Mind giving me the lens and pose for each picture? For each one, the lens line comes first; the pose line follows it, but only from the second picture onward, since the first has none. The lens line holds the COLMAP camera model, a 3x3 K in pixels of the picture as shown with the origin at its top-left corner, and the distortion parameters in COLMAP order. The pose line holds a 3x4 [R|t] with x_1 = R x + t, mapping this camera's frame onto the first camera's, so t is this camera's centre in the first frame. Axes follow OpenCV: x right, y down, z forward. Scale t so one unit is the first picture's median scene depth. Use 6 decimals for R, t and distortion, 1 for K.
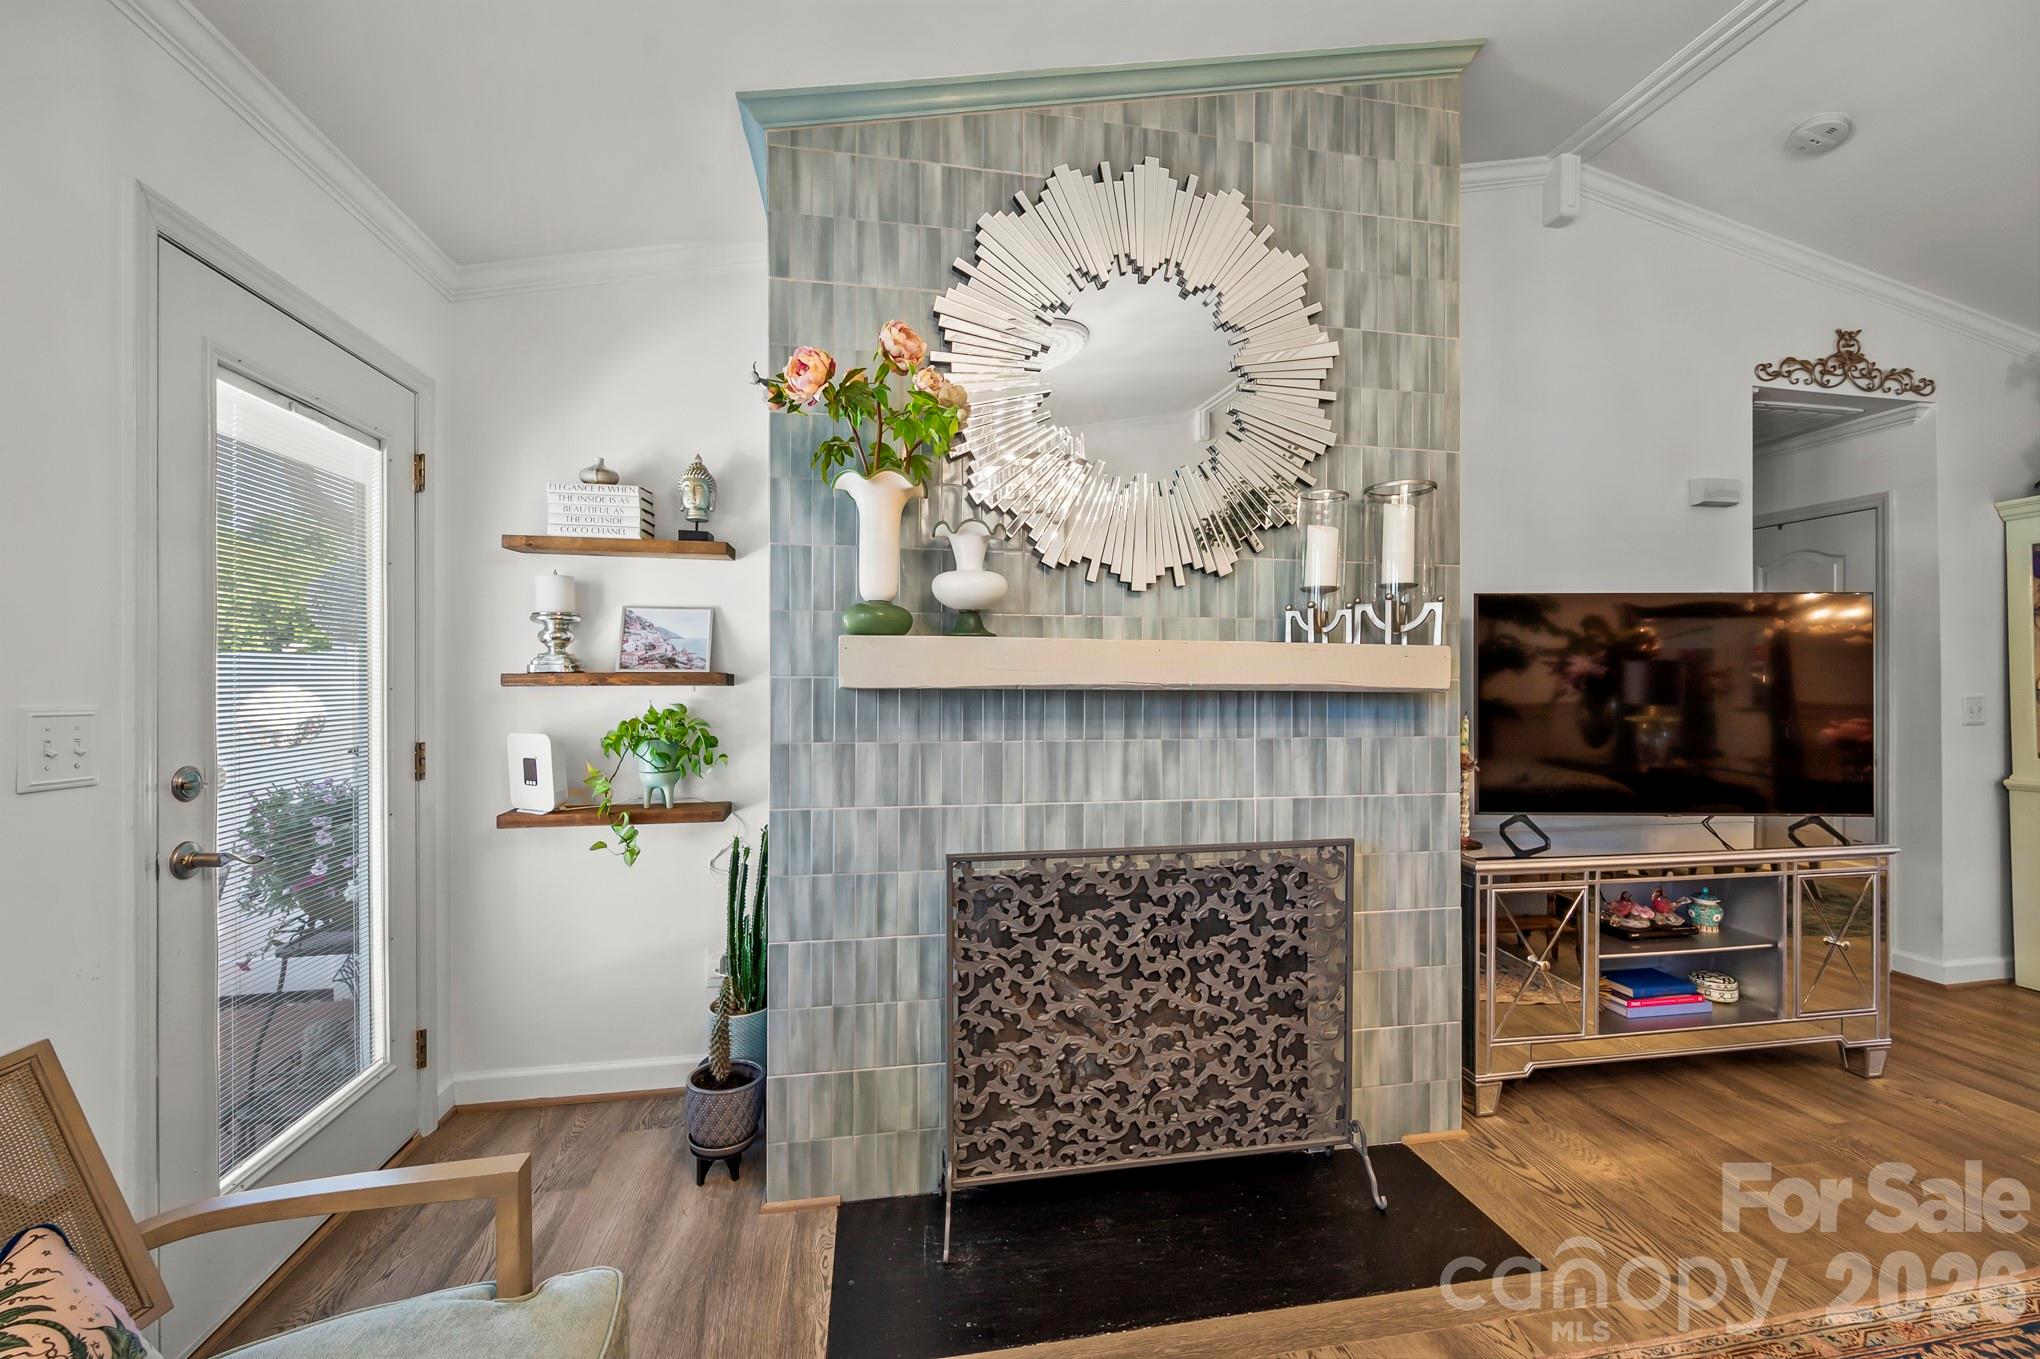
lens RADIAL K [[816.3, 0, 1026.5], [0, 816.3, 680.3], [0, 0, 1]] dist [-0.000716, -0.000112]
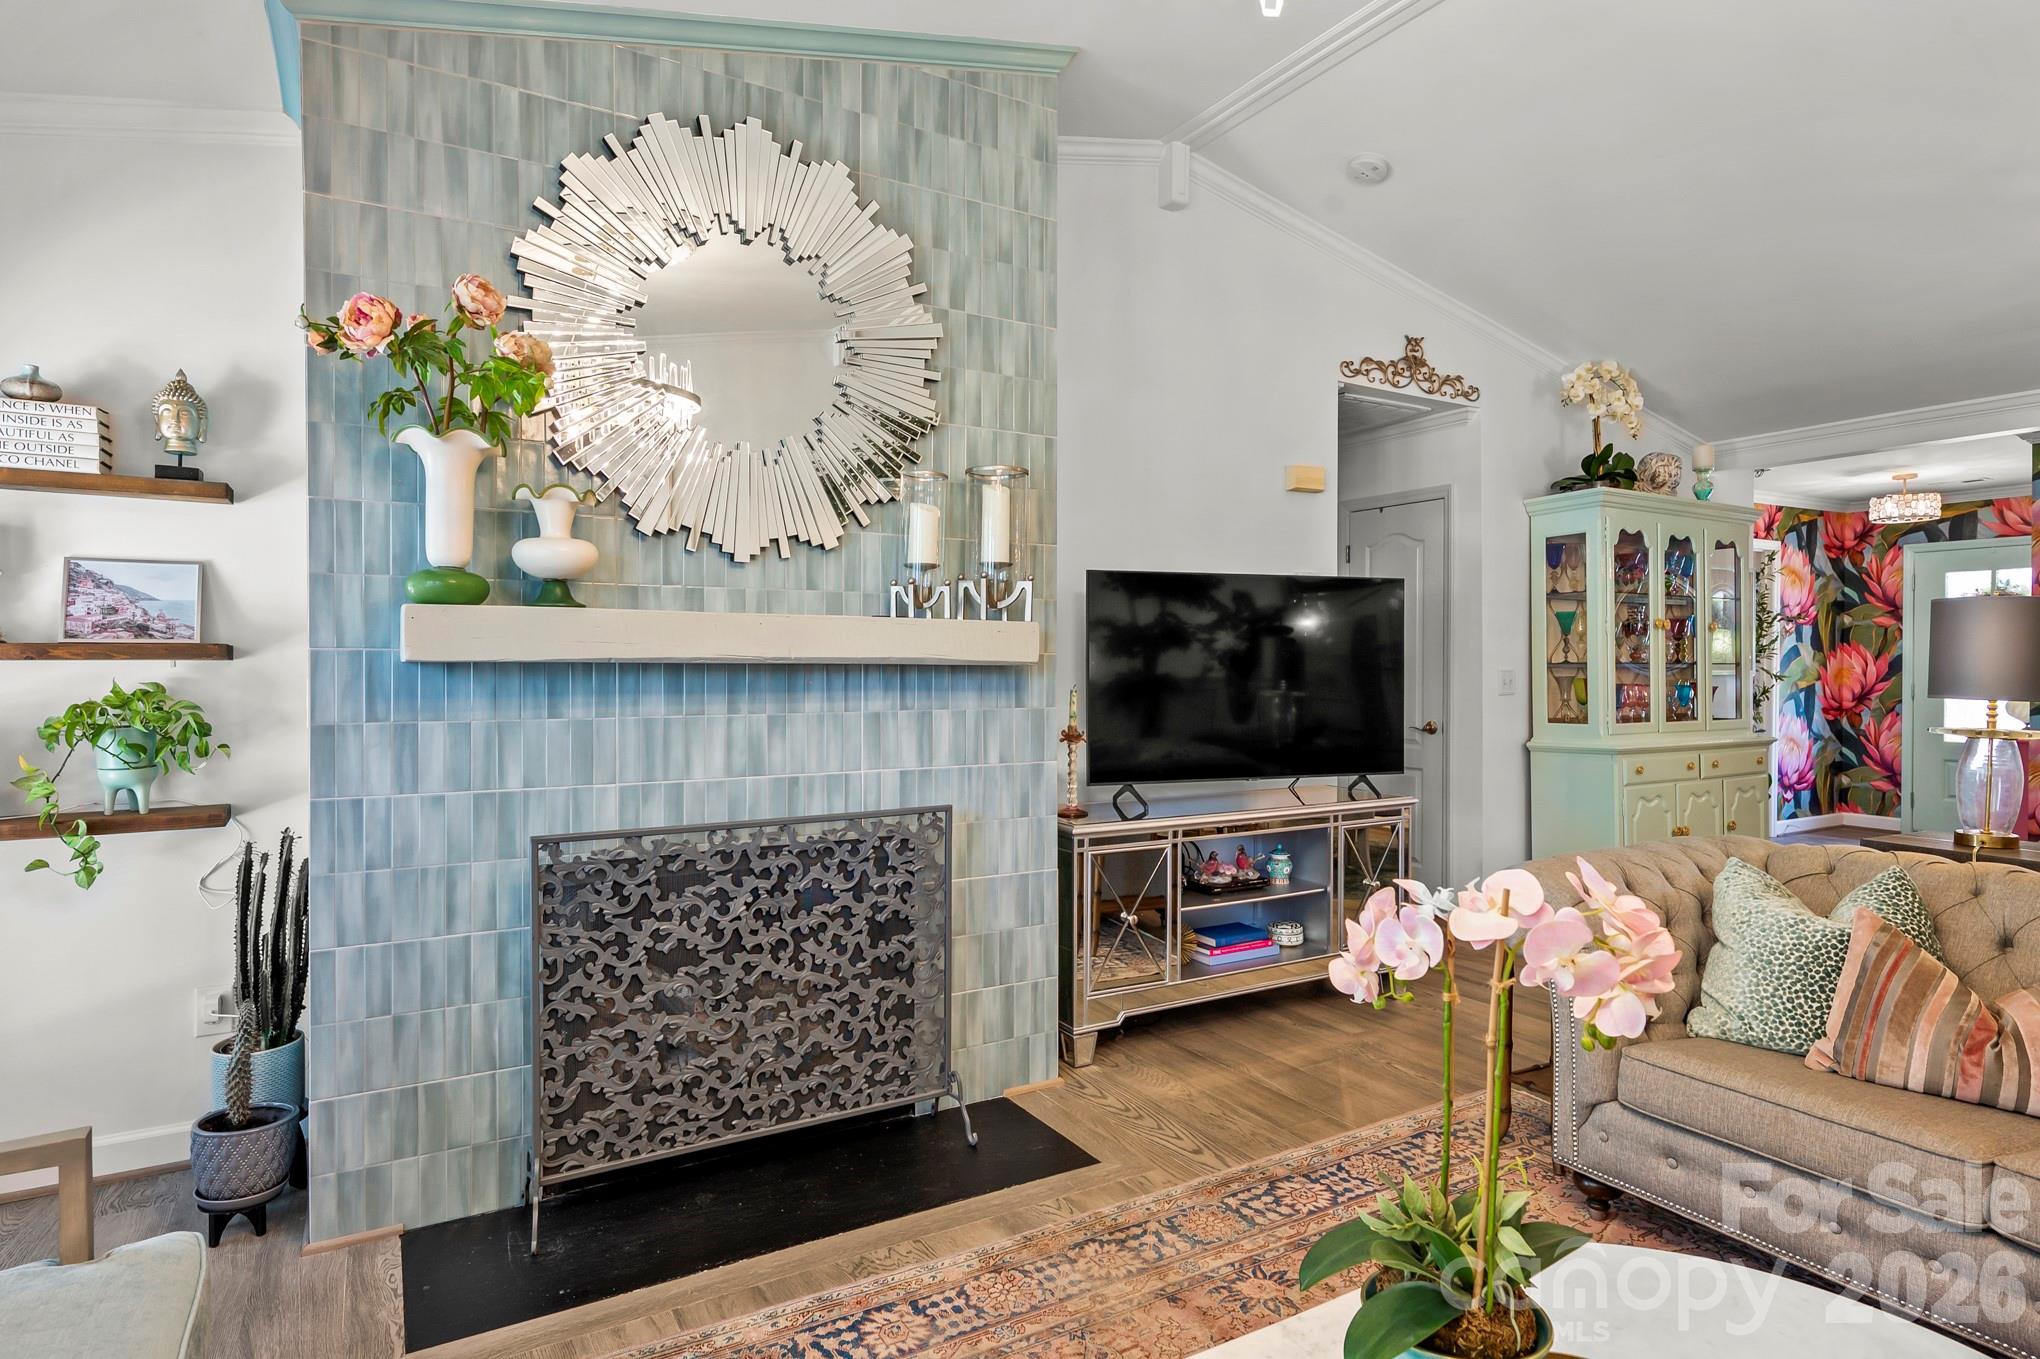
lens RADIAL K [[1103.6, 0, 1020.2], [0, 1103.6, 672.3], [0, 0, 1]] dist [0.001704, -0.001283]
pose [[0.939814, -0.004088, 0.341663, -0.001258], [-0.000703, 0.999903, 0.013896, 0.003799], [-0.341687, -0.013300, 0.939720, -0.358093]]
